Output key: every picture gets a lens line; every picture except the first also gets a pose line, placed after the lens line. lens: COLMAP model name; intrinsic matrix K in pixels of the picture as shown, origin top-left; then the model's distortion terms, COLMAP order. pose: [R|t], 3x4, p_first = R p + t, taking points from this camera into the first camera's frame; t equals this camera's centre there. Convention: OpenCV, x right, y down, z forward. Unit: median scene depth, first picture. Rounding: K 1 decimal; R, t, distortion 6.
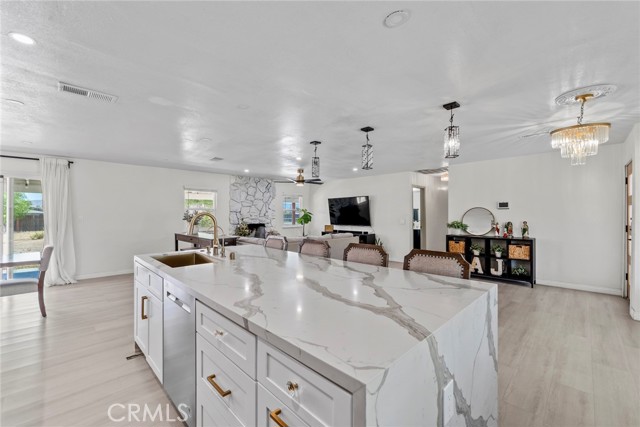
lens RADIAL K [[262.9, 0, 315.4], [0, 262.9, 211.7], [0, 0, 1]] dist [0.001280, -0.001208]
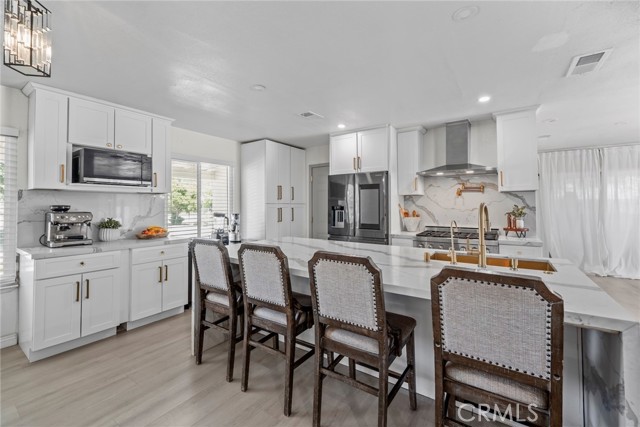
lens RADIAL K [[262.9, 0, 331.5], [0, 262.9, 202.1], [0, 0, 1]] dist [0.001280, -0.001208]
pose [[-0.975764, 0.002950, -0.218805, 0.044113], [0.007407, 0.999781, -0.019552, 0.005688], [0.218699, -0.020699, -0.975573, 0.506298]]
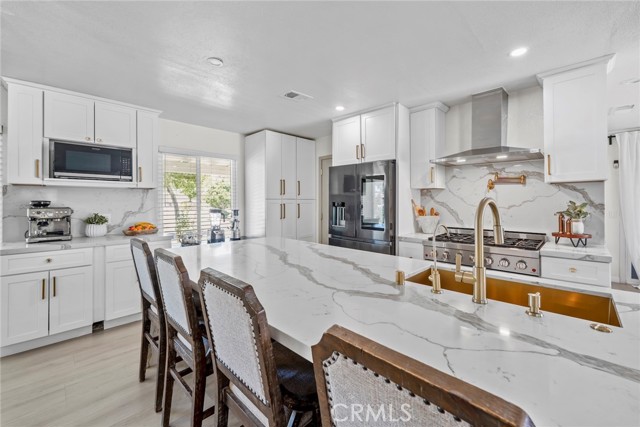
lens RADIAL K [[262.9, 0, 324.0], [0, 262.9, 202.8], [0, 0, 1]] dist [0.001280, -0.001208]
pose [[-0.999337, 0.003921, -0.036201, -0.036874], [0.003951, 0.999992, -0.000772, 0.005171], [0.036197, -0.000914, -0.999344, 0.453872]]
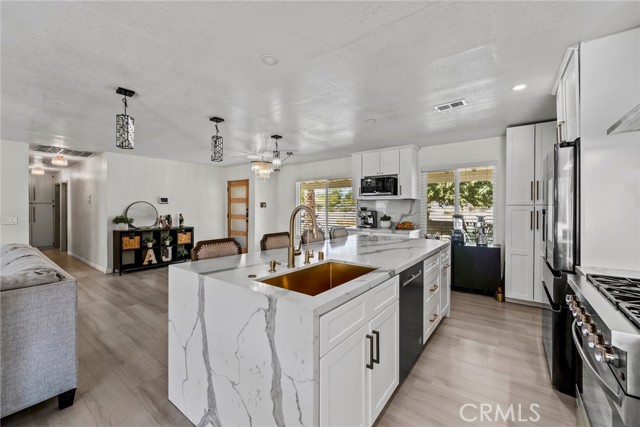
lens RADIAL K [[262.9, 0, 314.5], [0, 262.9, 208.9], [0, 0, 1]] dist [0.001280, -0.001208]
pose [[-0.137875, -0.001942, 0.990448, -0.346195], [-0.006281, 0.999980, 0.001086, 0.005142], [-0.990430, -0.006071, -0.137884, 0.337167]]
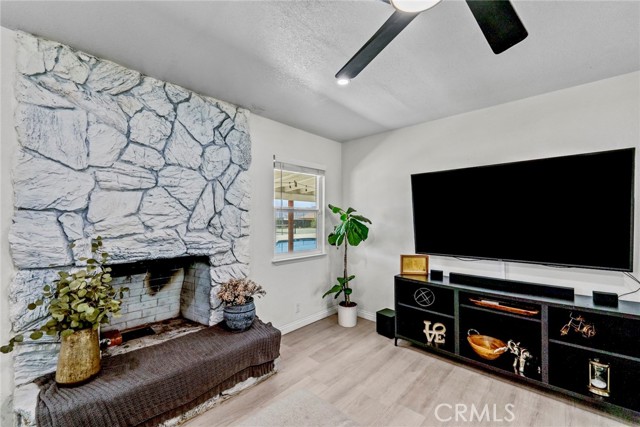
lens RADIAL K [[262.9, 0, 316.8], [0, 262.9, 219.7], [0, 0, 1]] dist [0.001280, -0.001208]
pose [[0.998627, 0.004754, 0.052167, -0.097409], [-0.005066, 0.999970, 0.005865, 0.005700], [-0.052138, -0.006121, 0.998621, 0.752830]]
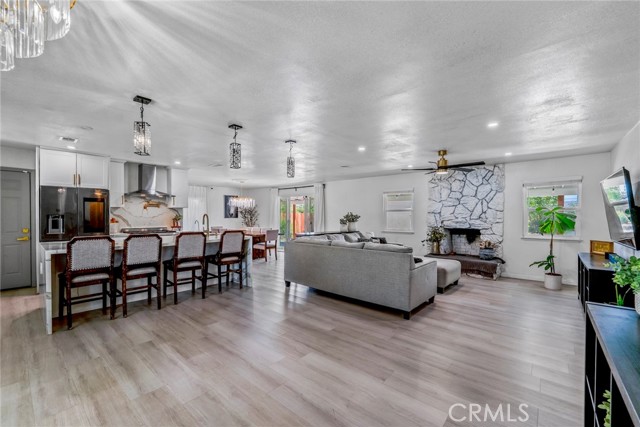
lens RADIAL K [[262.9, 0, 312.3], [0, 262.9, 218.4], [0, 0, 1]] dist [0.001280, -0.001208]
pose [[0.078555, 0.016983, -0.996765, 0.512230], [0.002837, 0.999847, 0.017260, 0.002783], [0.996906, -0.004184, 0.078495, 0.519229]]
